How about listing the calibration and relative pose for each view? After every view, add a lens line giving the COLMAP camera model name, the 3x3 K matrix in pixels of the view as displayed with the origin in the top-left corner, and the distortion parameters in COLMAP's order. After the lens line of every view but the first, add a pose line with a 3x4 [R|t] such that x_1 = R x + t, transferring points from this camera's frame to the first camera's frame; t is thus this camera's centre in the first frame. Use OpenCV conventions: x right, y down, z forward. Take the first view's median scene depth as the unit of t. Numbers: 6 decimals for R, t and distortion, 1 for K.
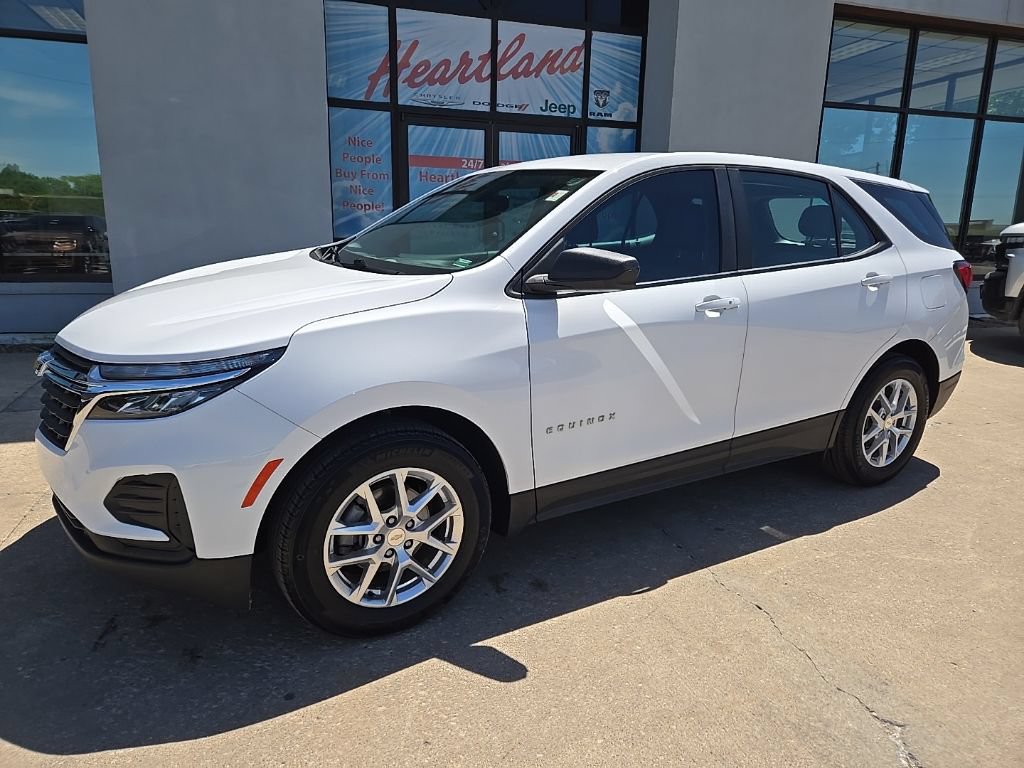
lens RADIAL K [[686.0, 0, 510.0], [0, 686.0, 388.3], [0, 0, 1]] dist [0.066745, -0.051839]
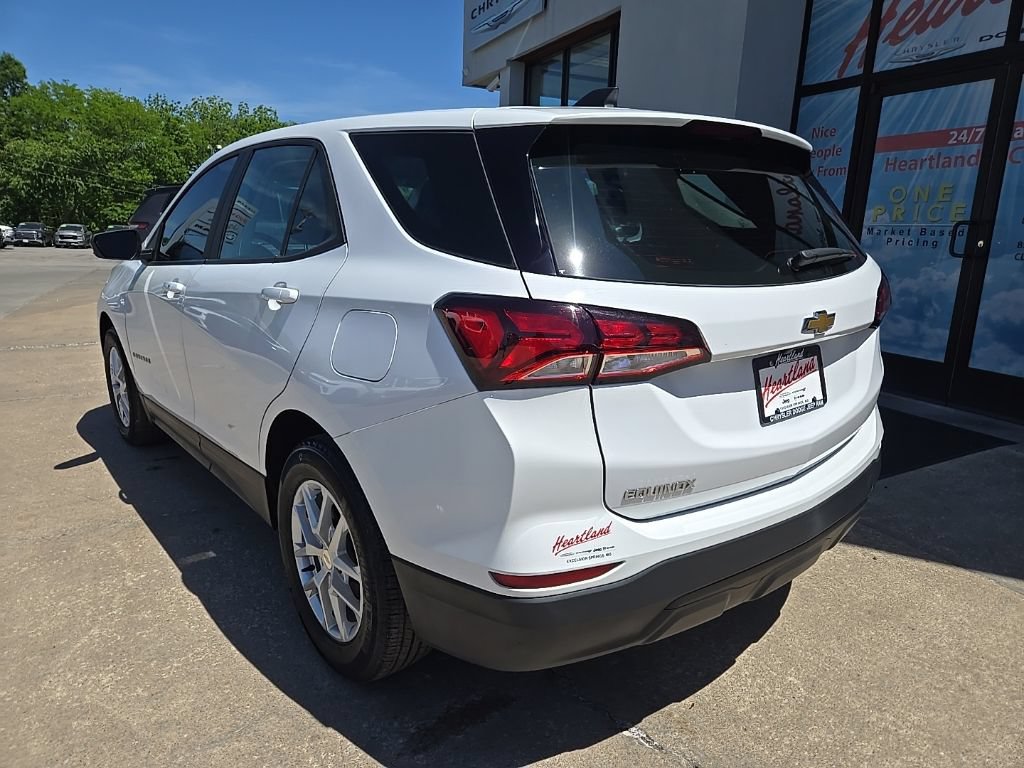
lens RADIAL K [[686.0, 0, 510.0], [0, 686.0, 388.3], [0, 0, 1]] dist [0.066745, -0.051839]
pose [[0.132214, 0.209397, -0.968851, 0.598773], [-0.244425, 0.954136, 0.172861, -0.119098], [0.960612, 0.213957, 0.177332, 0.565550]]
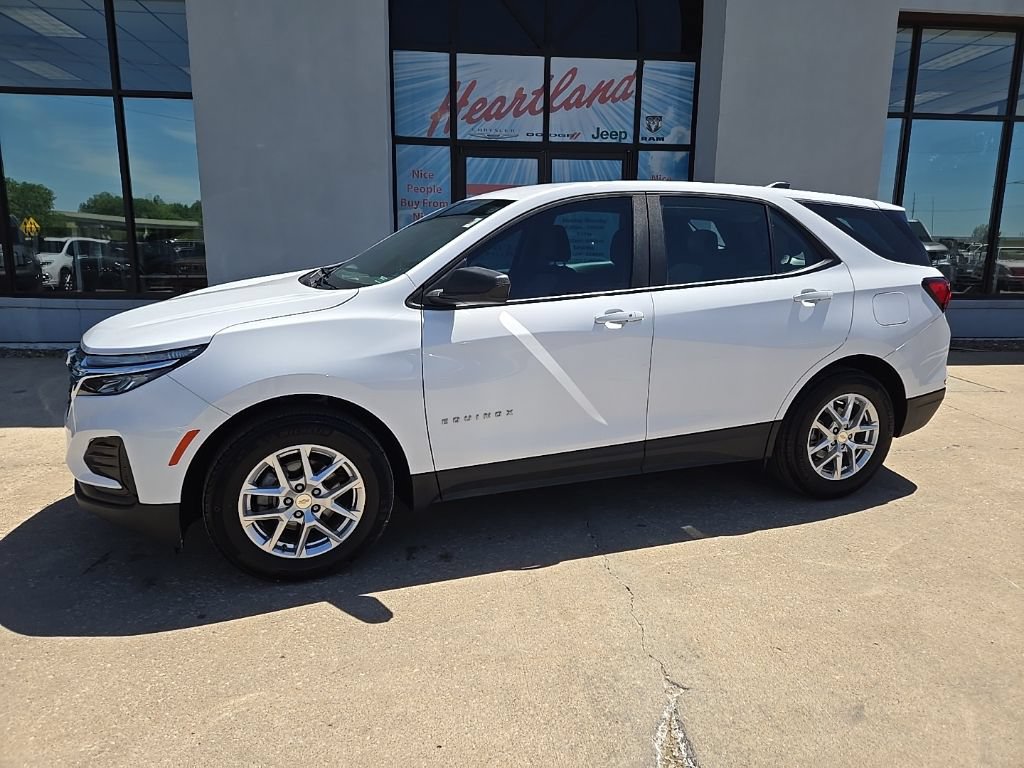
lens RADIAL K [[686.0, 0, 510.0], [0, 686.0, 388.3], [0, 0, 1]] dist [0.066745, -0.051839]
pose [[0.980502, 0.026831, -0.194671, 0.146880], [-0.032371, 0.999155, -0.025330, 0.011392], [0.193827, 0.031138, 0.980542, -0.049404]]
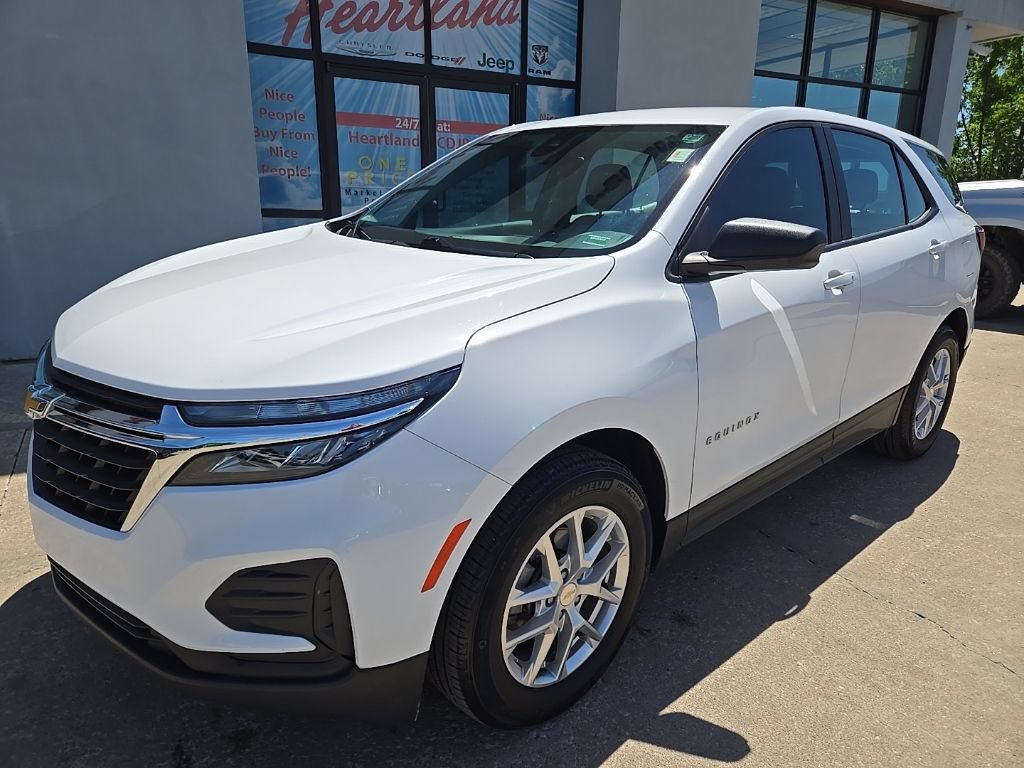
lens RADIAL K [[686.0, 0, 510.0], [0, 686.0, 388.3], [0, 0, 1]] dist [0.066745, -0.051839]
pose [[0.979390, -0.060833, 0.192601, -0.125170], [0.052345, 0.997433, 0.048860, -0.020553], [-0.195079, -0.037772, 0.980060, 0.085378]]
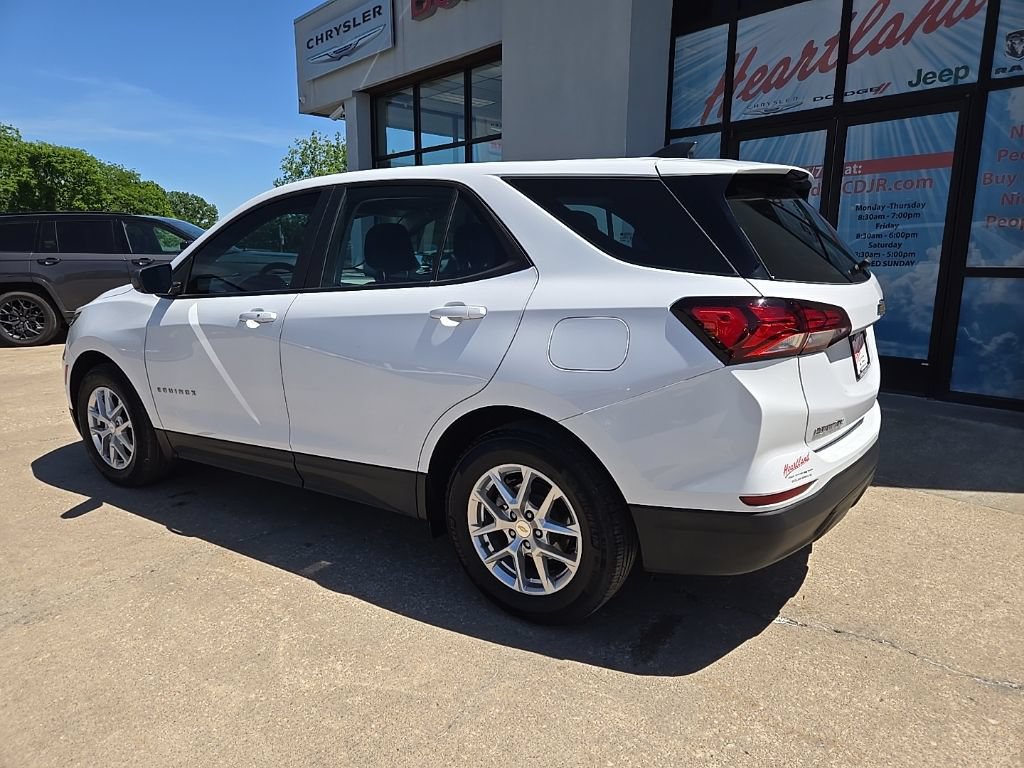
lens RADIAL K [[684.7, 0, 509.6], [0, 684.7, 389.6], [0, 0, 1]] dist [0.070052, -0.050905]
pose [[0.413497, 0.155932, -0.897054, 0.620112], [-0.193908, 0.977705, 0.080570, -0.073901], [0.889618, 0.140631, 0.434515, 0.380438]]
